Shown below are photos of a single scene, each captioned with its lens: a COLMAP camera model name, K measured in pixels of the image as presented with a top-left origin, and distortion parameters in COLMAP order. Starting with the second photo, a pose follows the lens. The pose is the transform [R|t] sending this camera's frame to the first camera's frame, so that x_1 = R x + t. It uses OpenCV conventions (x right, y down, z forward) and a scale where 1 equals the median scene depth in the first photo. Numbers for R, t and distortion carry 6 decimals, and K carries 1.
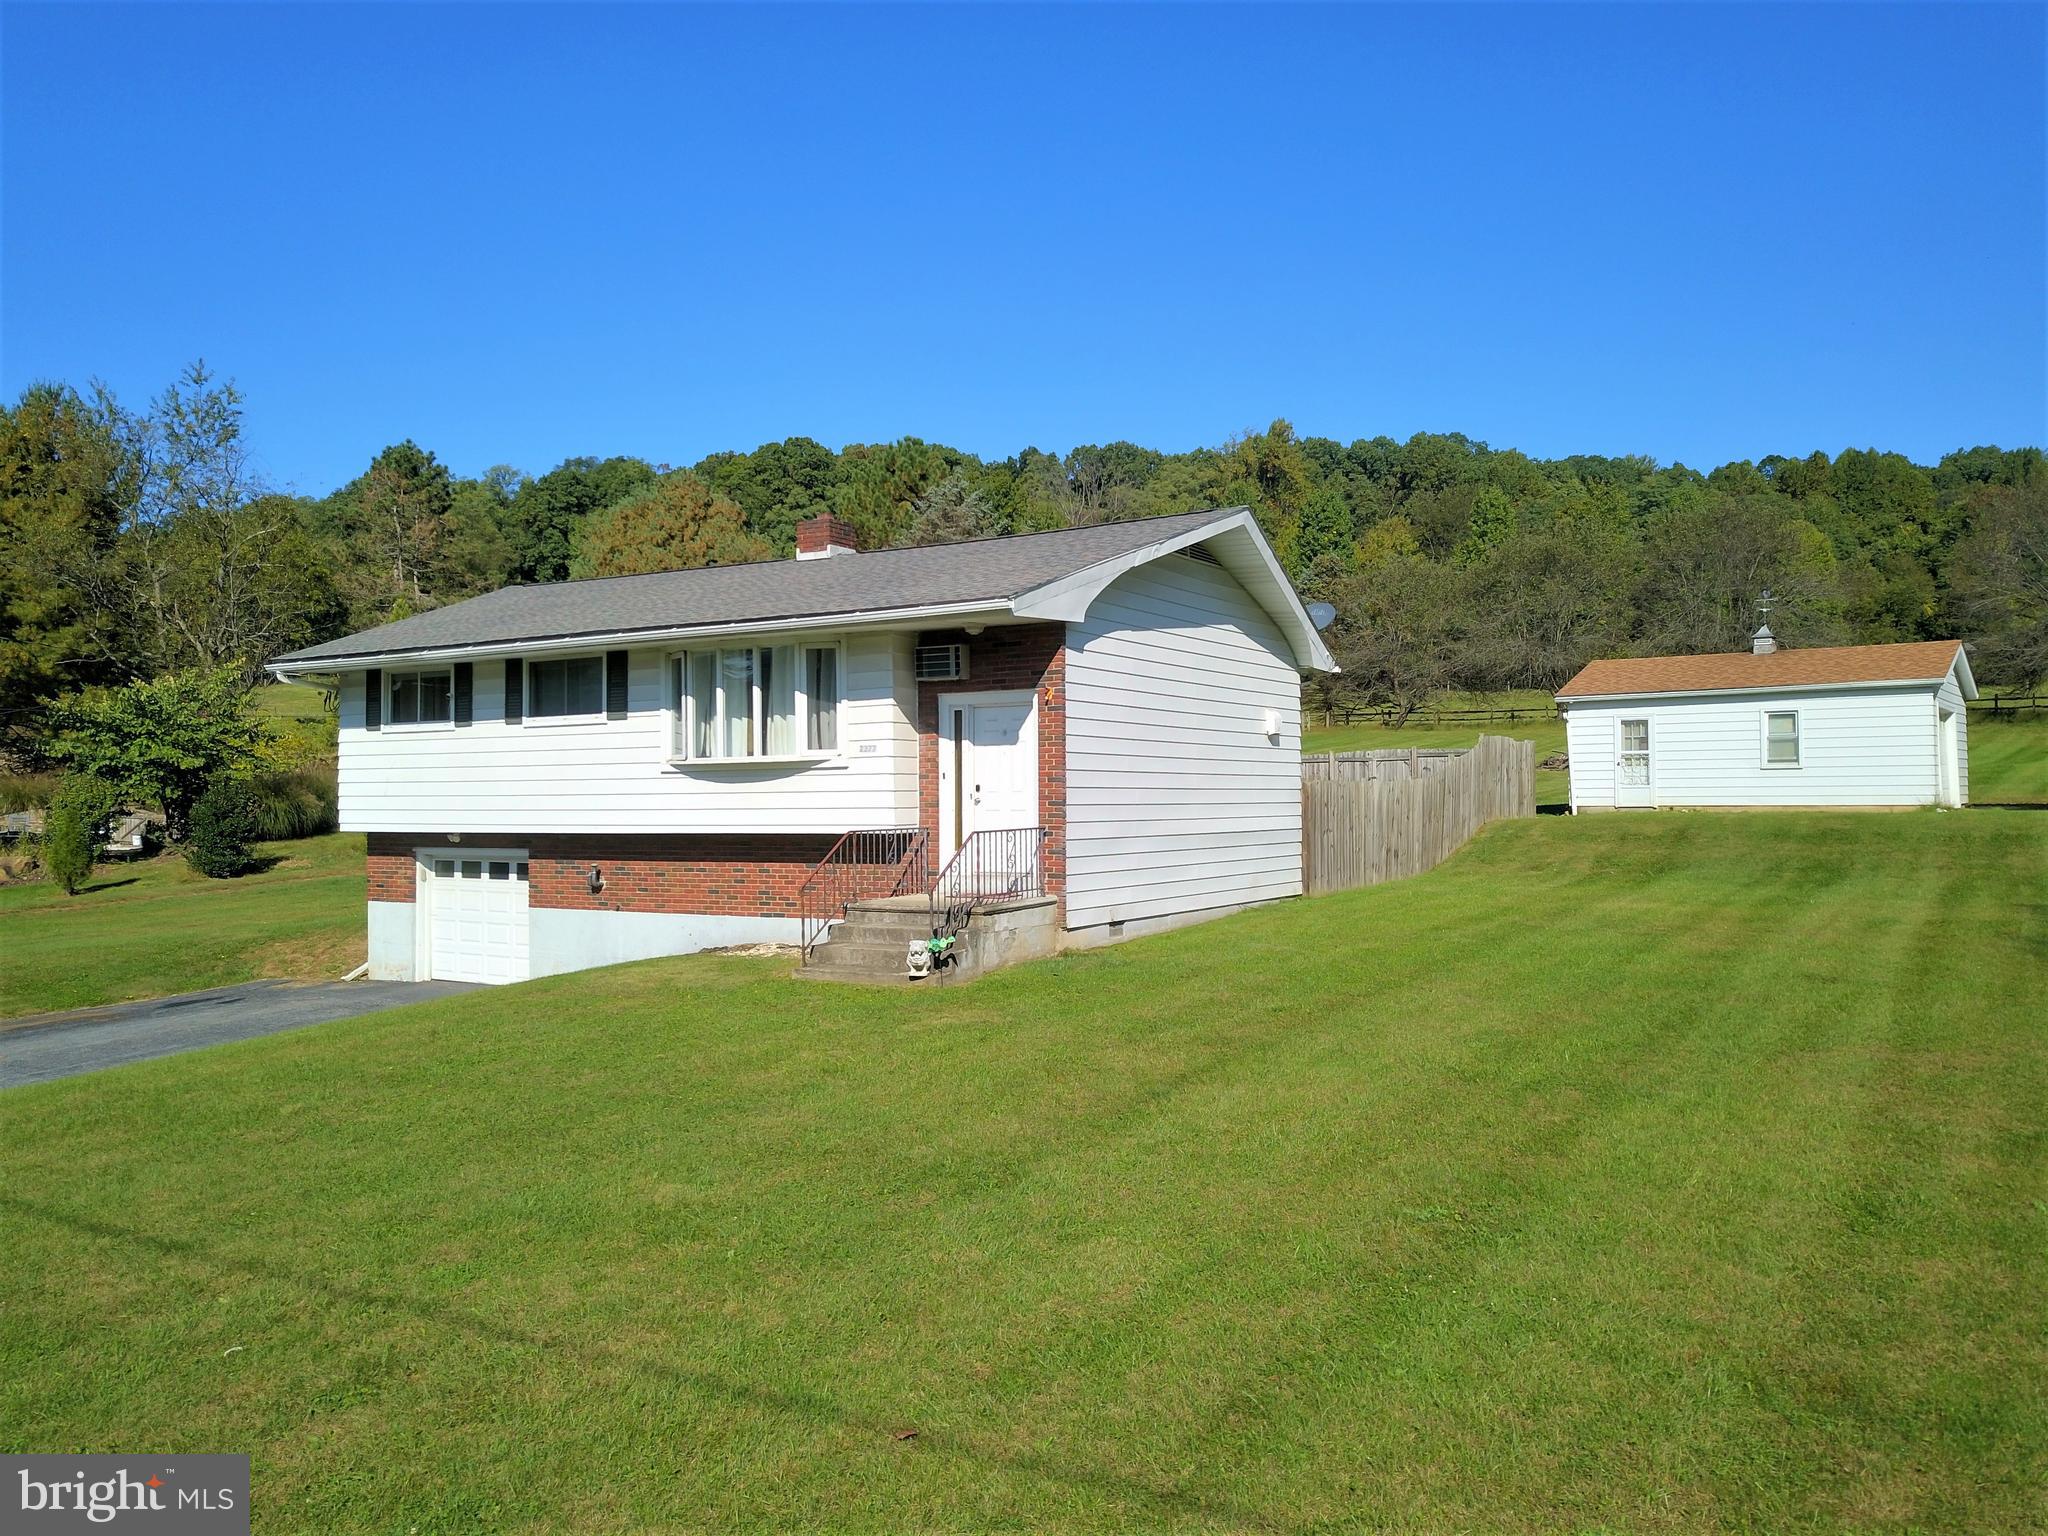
lens RADIAL K [[1558.4, 0, 1030.5], [0, 1558.4, 739.3], [0, 0, 1]] dist [0.012964, -0.009907]
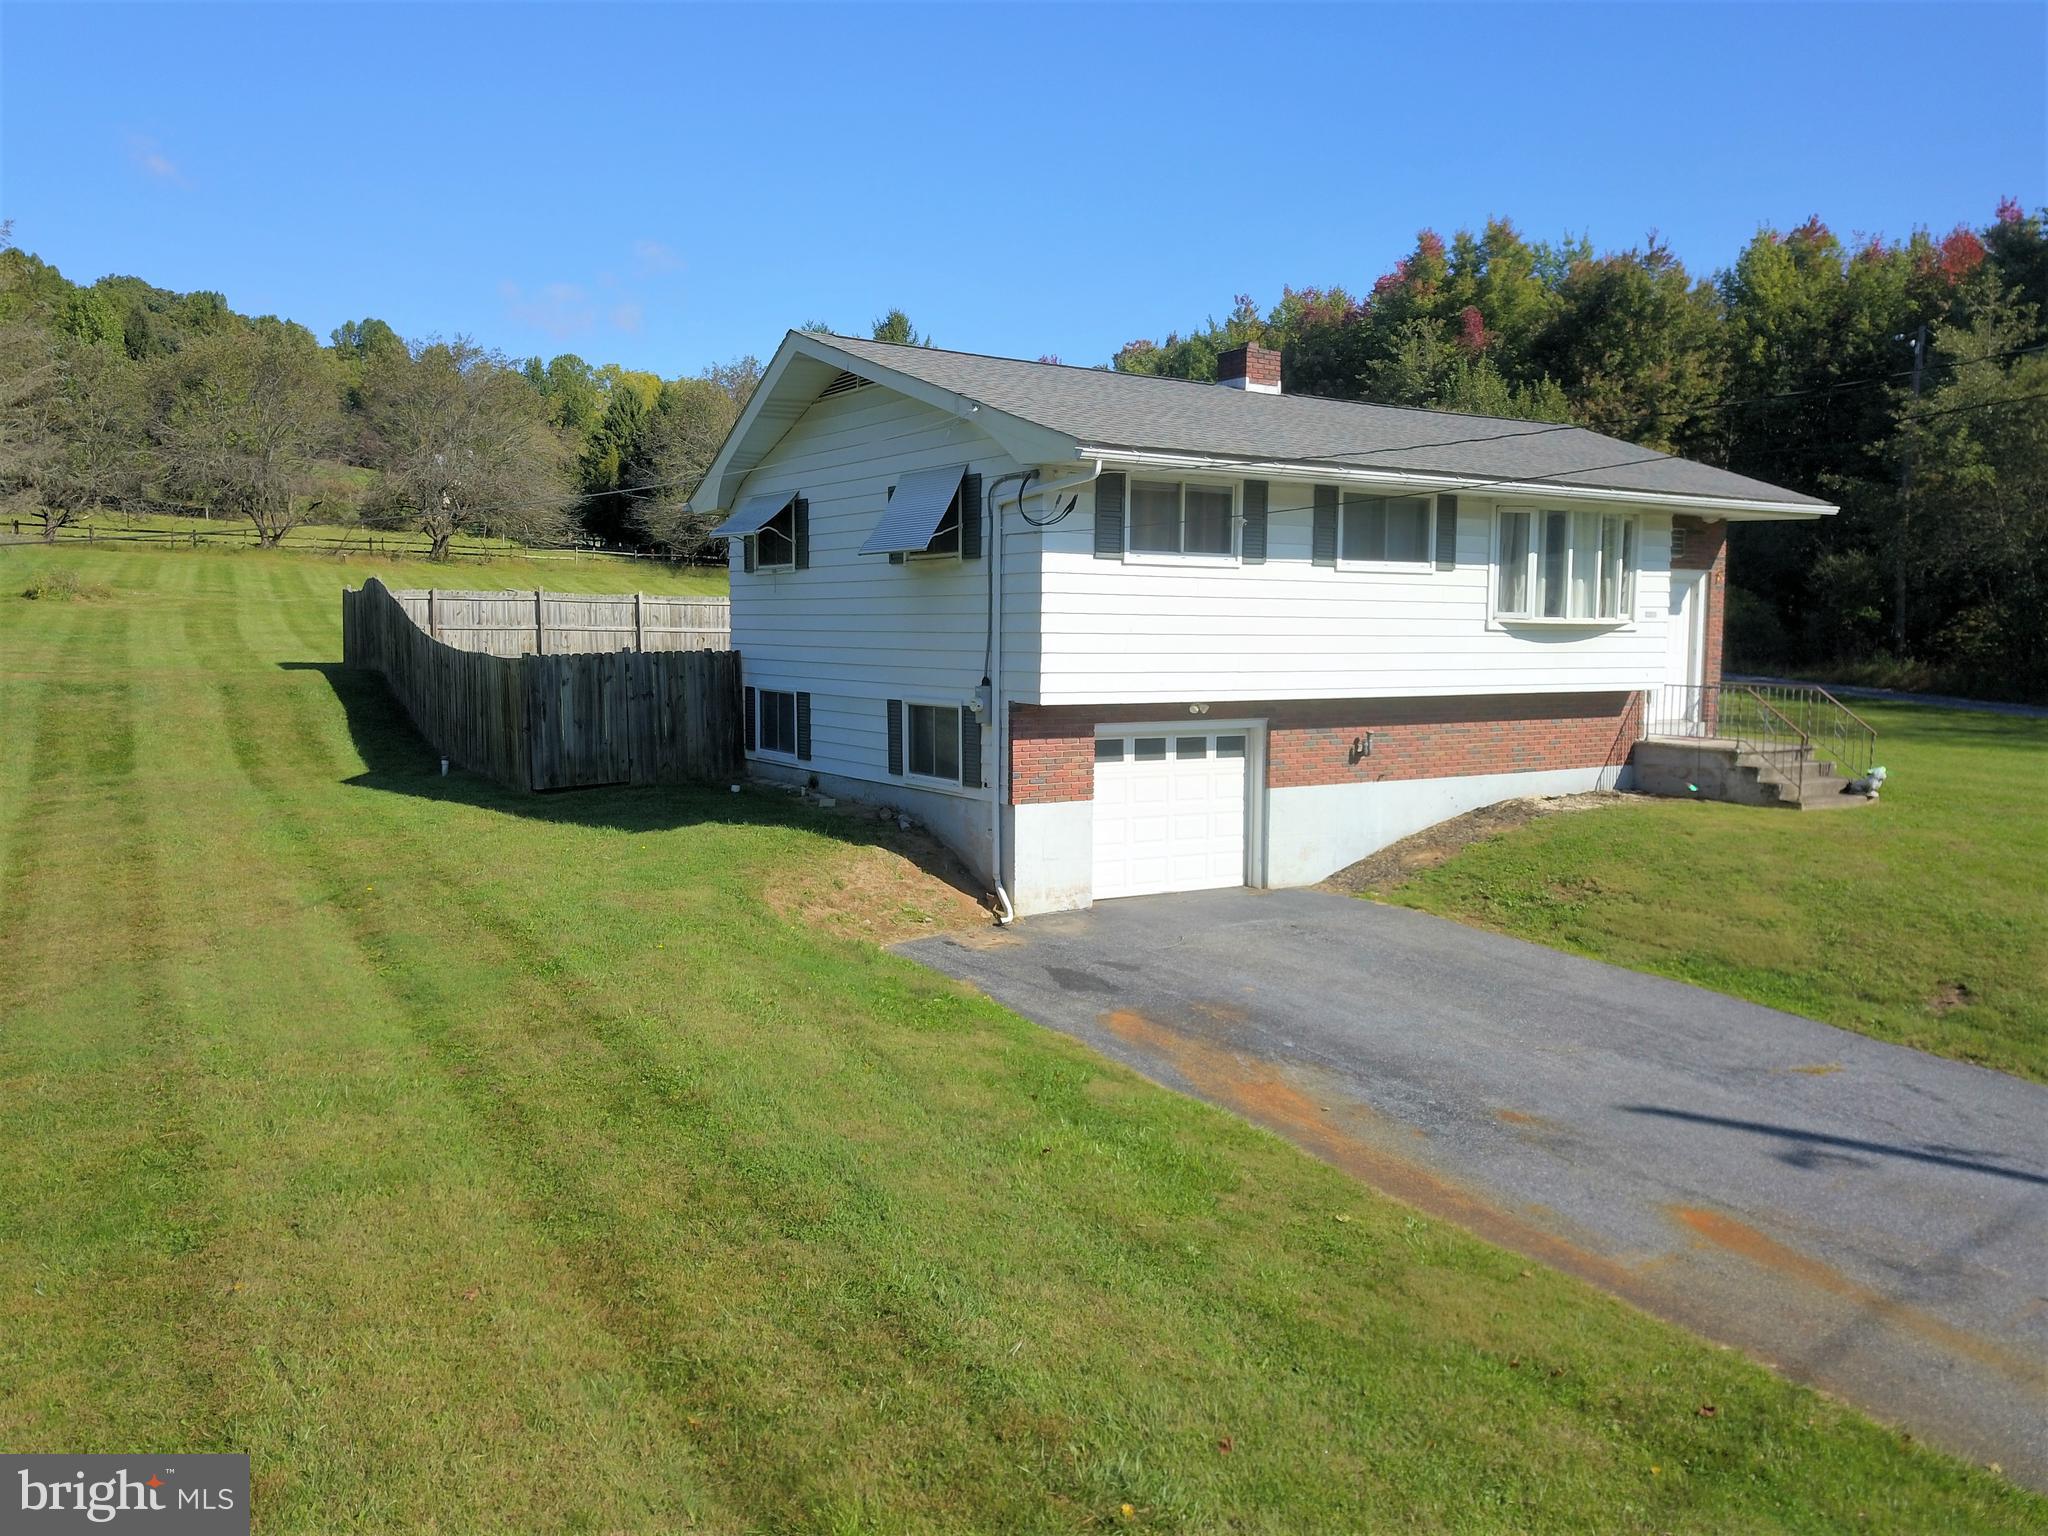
lens RADIAL K [[1558.4, 0, 1030.4], [0, 1558.4, 766.6], [0, 0, 1]] dist [0.012964, -0.009907]
pose [[0.435468, -0.067988, 0.897633, -0.733180], [-0.044482, 0.994301, 0.096889, 0.014415], [-0.899104, -0.082121, 0.429962, 0.499852]]
